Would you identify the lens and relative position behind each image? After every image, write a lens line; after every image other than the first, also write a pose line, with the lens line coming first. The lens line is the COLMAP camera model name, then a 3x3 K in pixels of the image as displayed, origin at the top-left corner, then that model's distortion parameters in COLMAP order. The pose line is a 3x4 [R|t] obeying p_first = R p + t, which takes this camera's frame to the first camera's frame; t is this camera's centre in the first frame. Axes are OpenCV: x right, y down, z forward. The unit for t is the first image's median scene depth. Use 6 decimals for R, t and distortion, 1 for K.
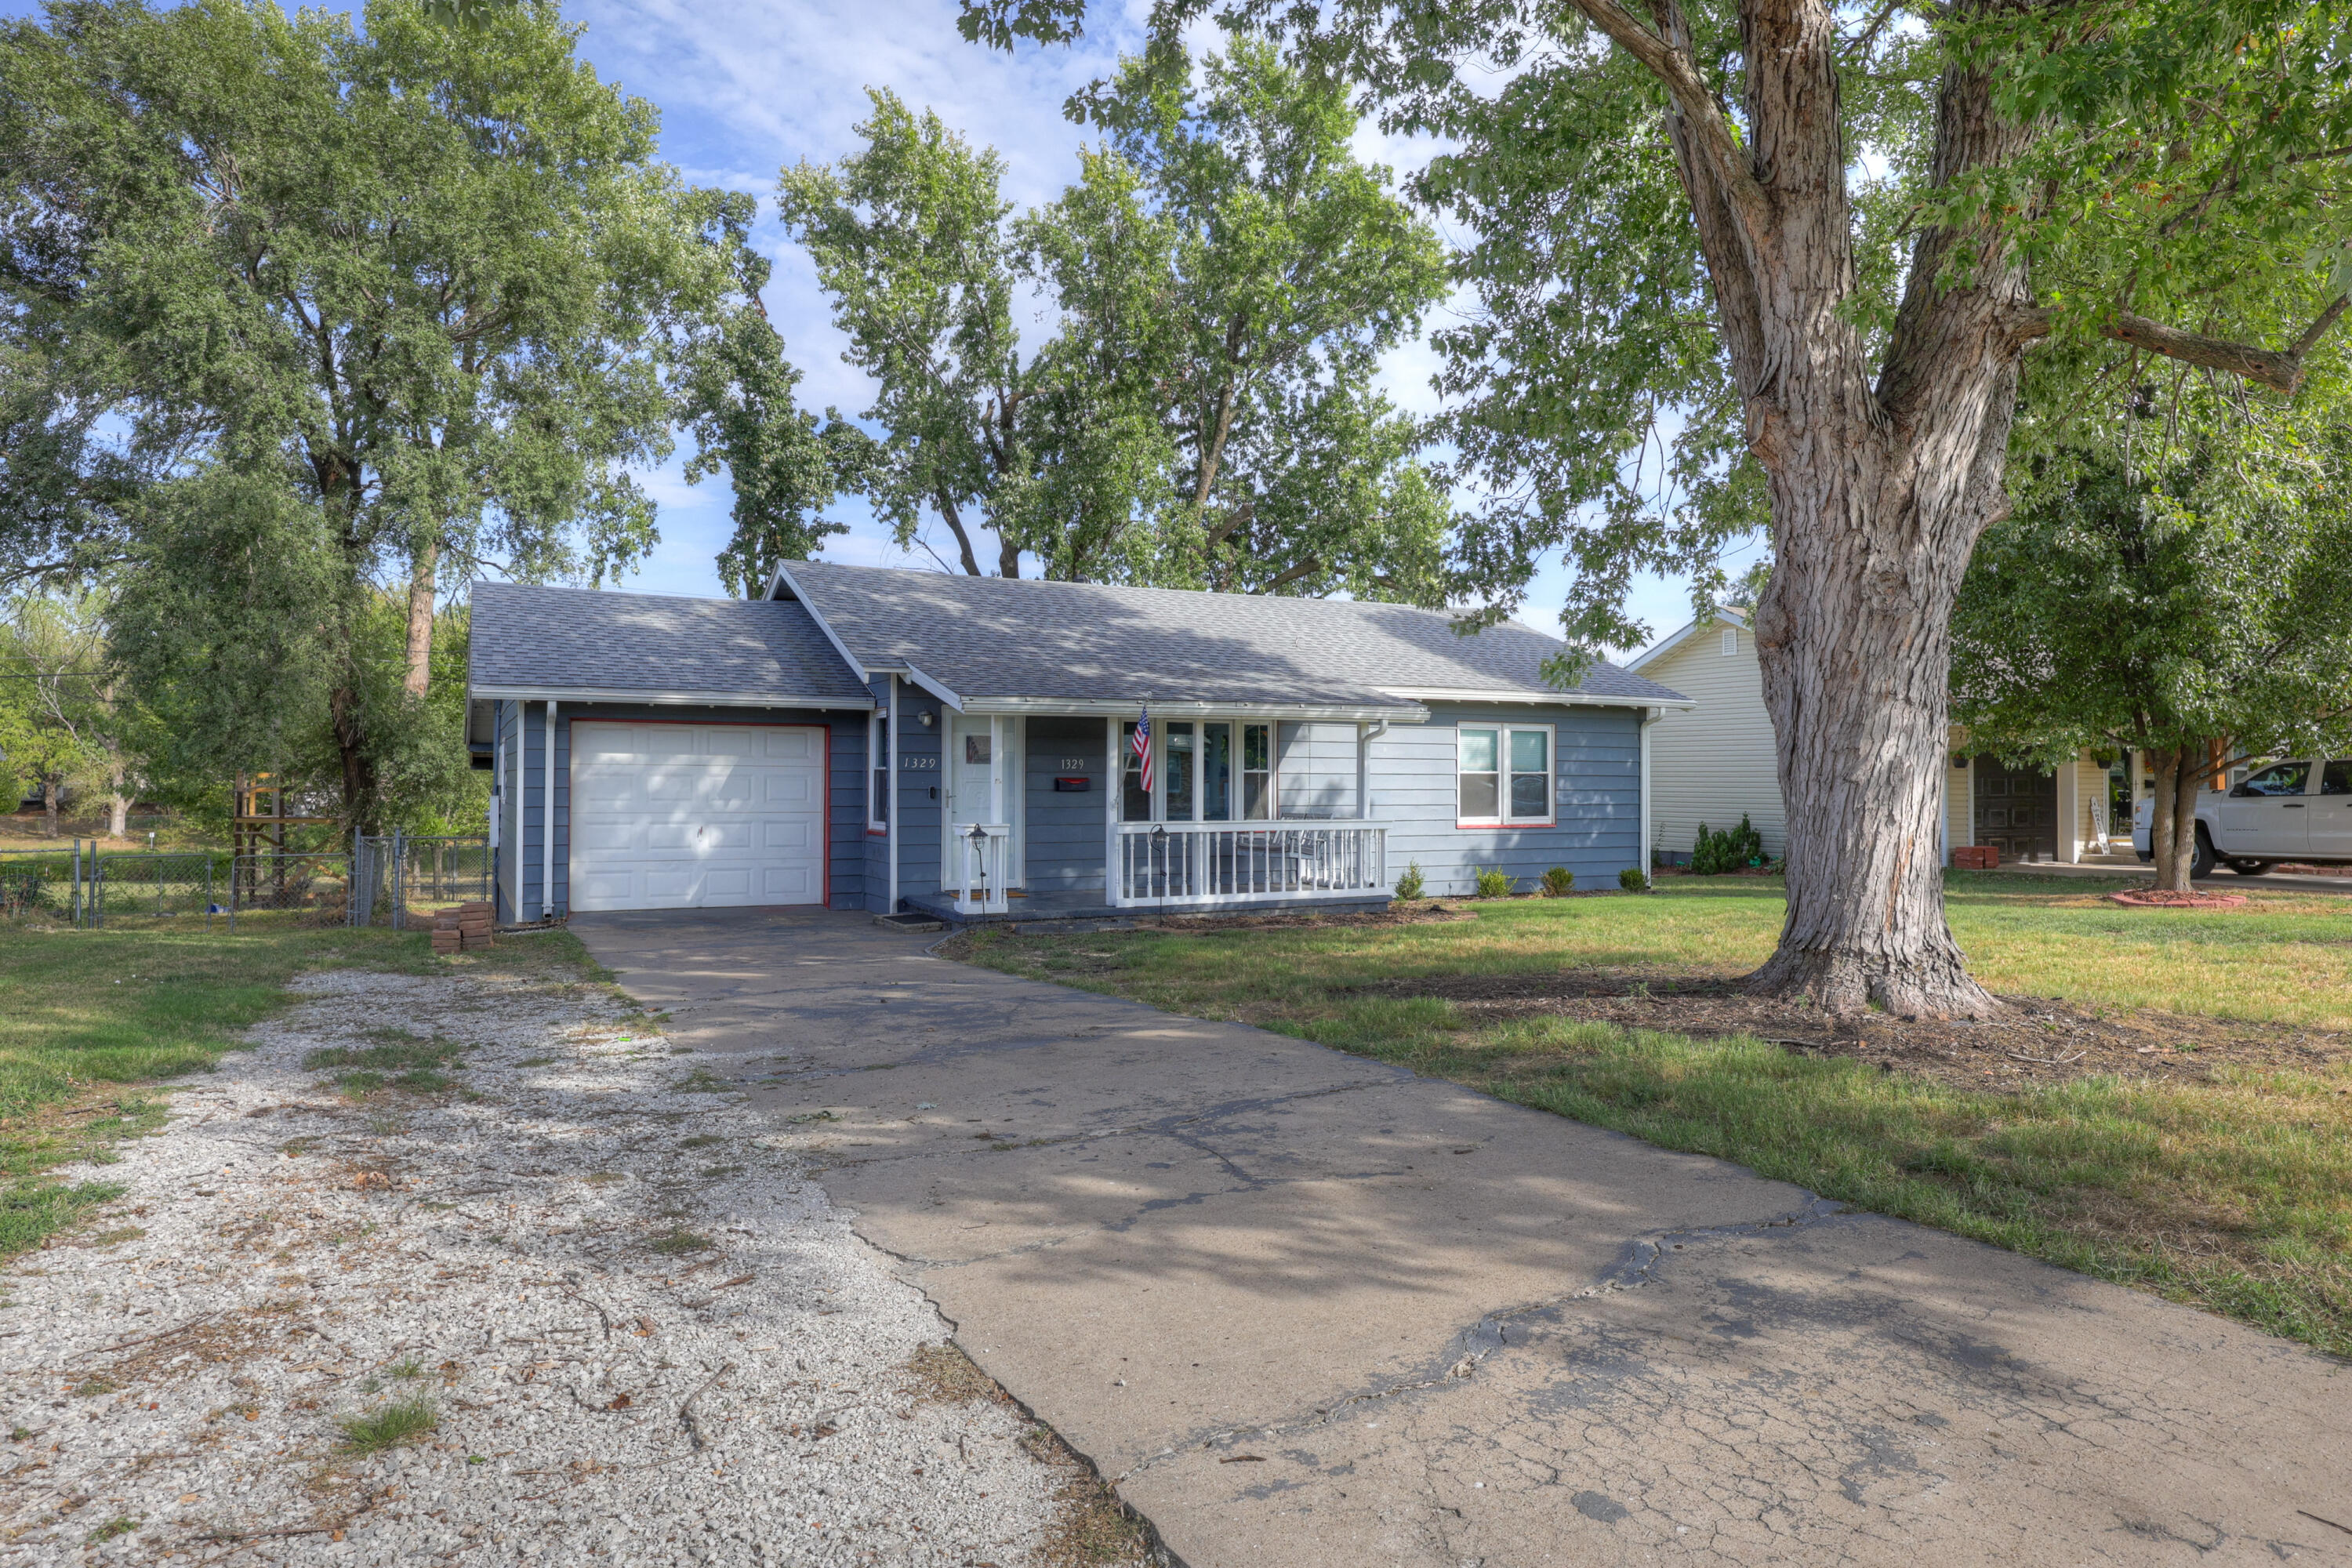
lens RADIAL K [[1505.9, 0, 1184.6], [0, 1505.9, 778.4], [0, 0, 1]] dist [0.018894, -0.004624]
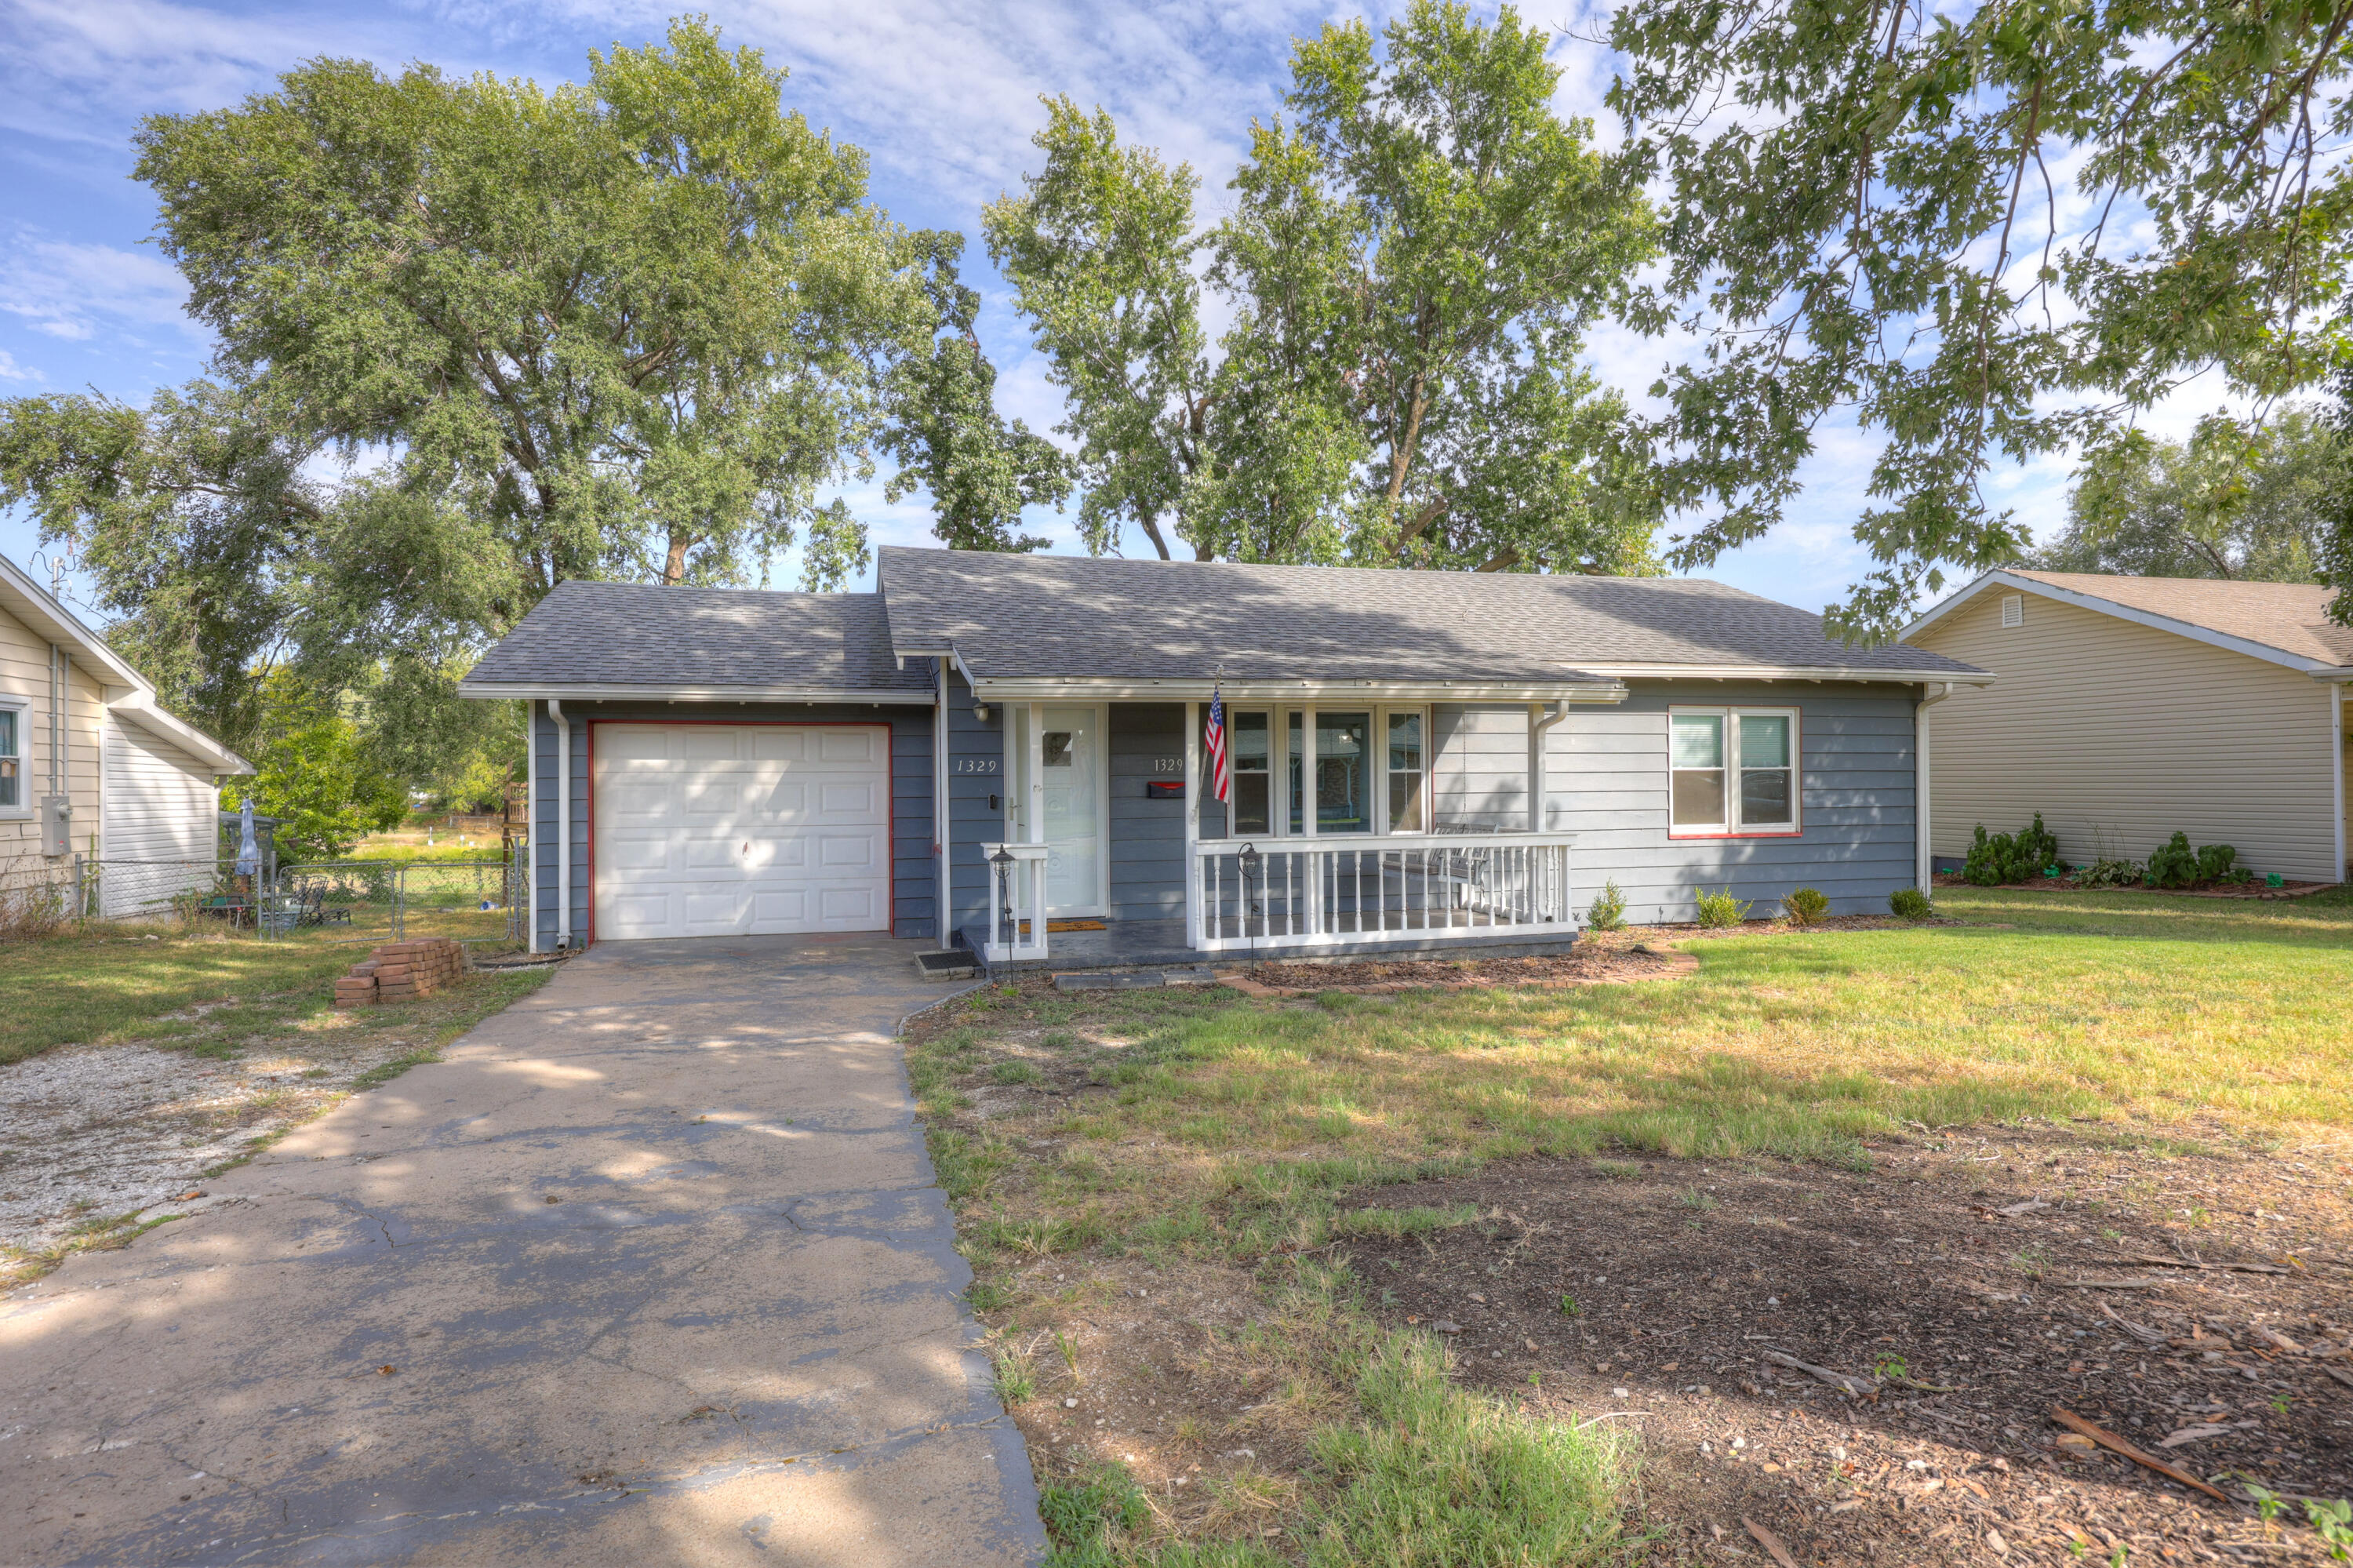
lens RADIAL K [[1225.2, 0, 1140.7], [0, 1225.2, 807.6], [0, 0, 1]] dist [-0.007440, 0.002189]
pose [[0.973996, -0.003956, -0.226532, 0.053444], [0.010177, 0.999602, 0.026300, -0.003329], [0.226338, -0.027922, 0.973648, 0.298324]]
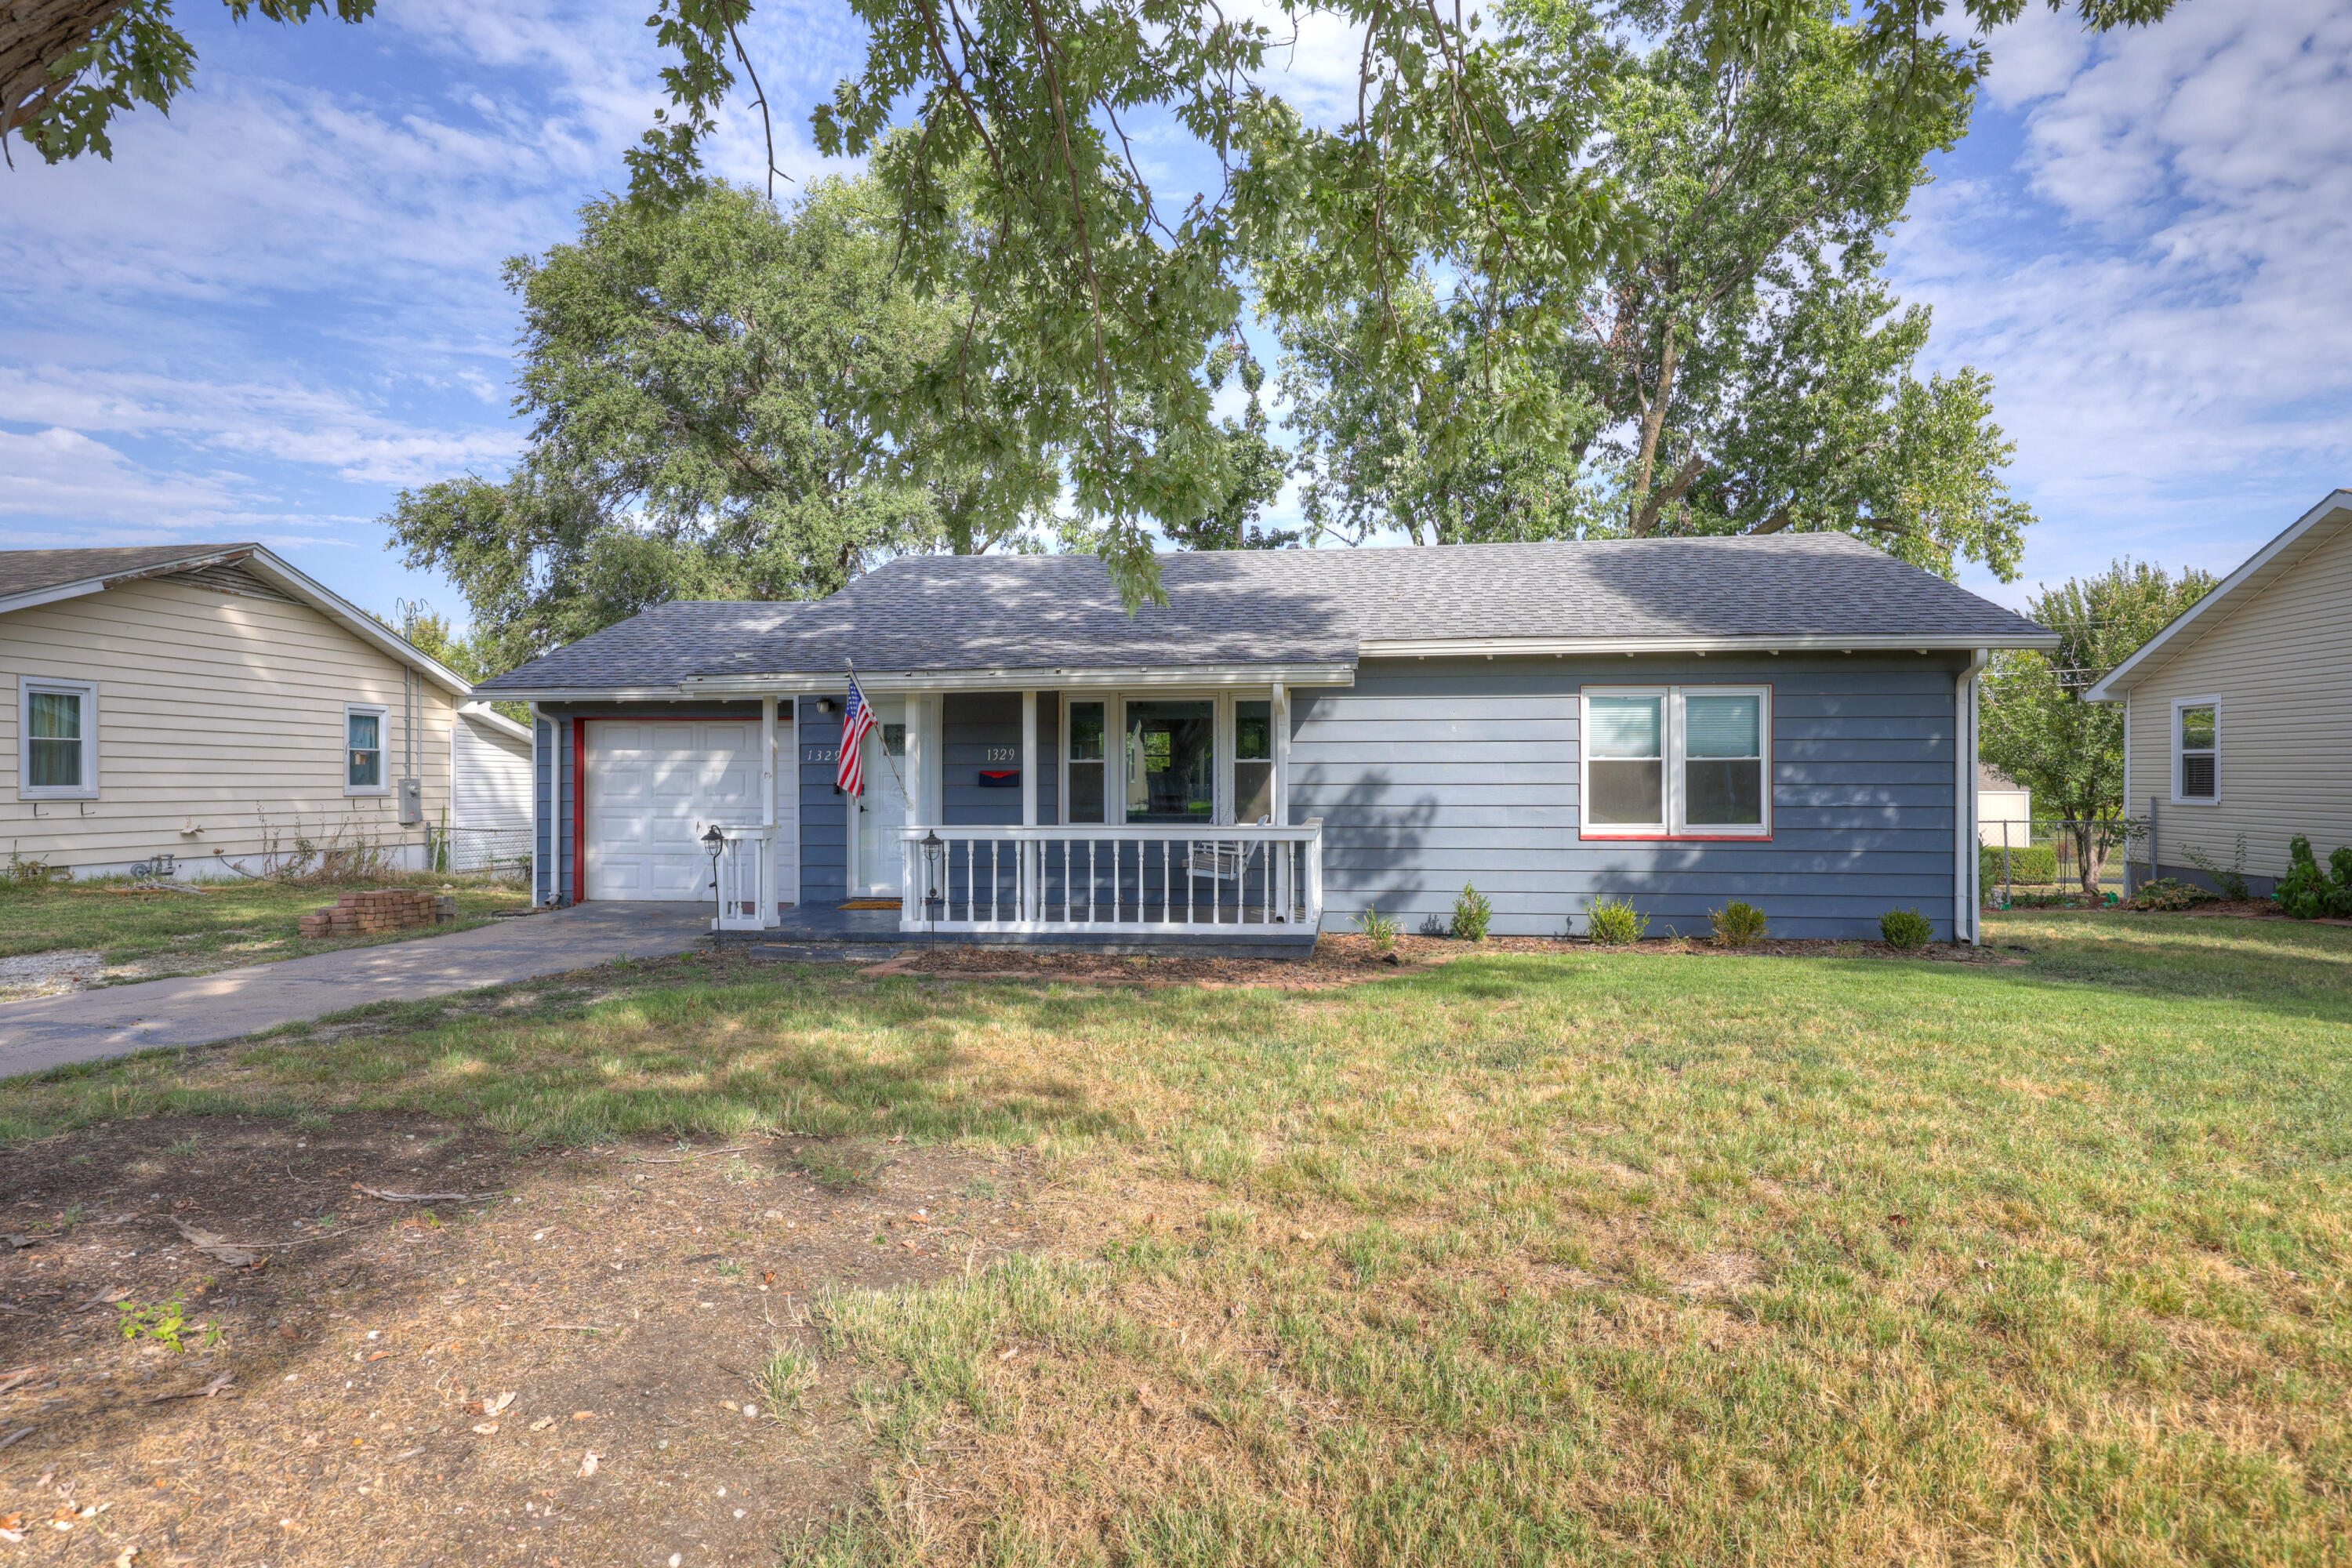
lens RADIAL K [[1224.6, 0, 1188.6], [0, 1224.6, 789.4], [0, 0, 1]] dist [-0.007440, 0.002189]
pose [[0.818090, 0.003383, -0.575081, 0.352607], [0.005781, 0.999884, 0.014104, 0.001251], [0.575062, -0.014863, 0.817975, 0.428795]]
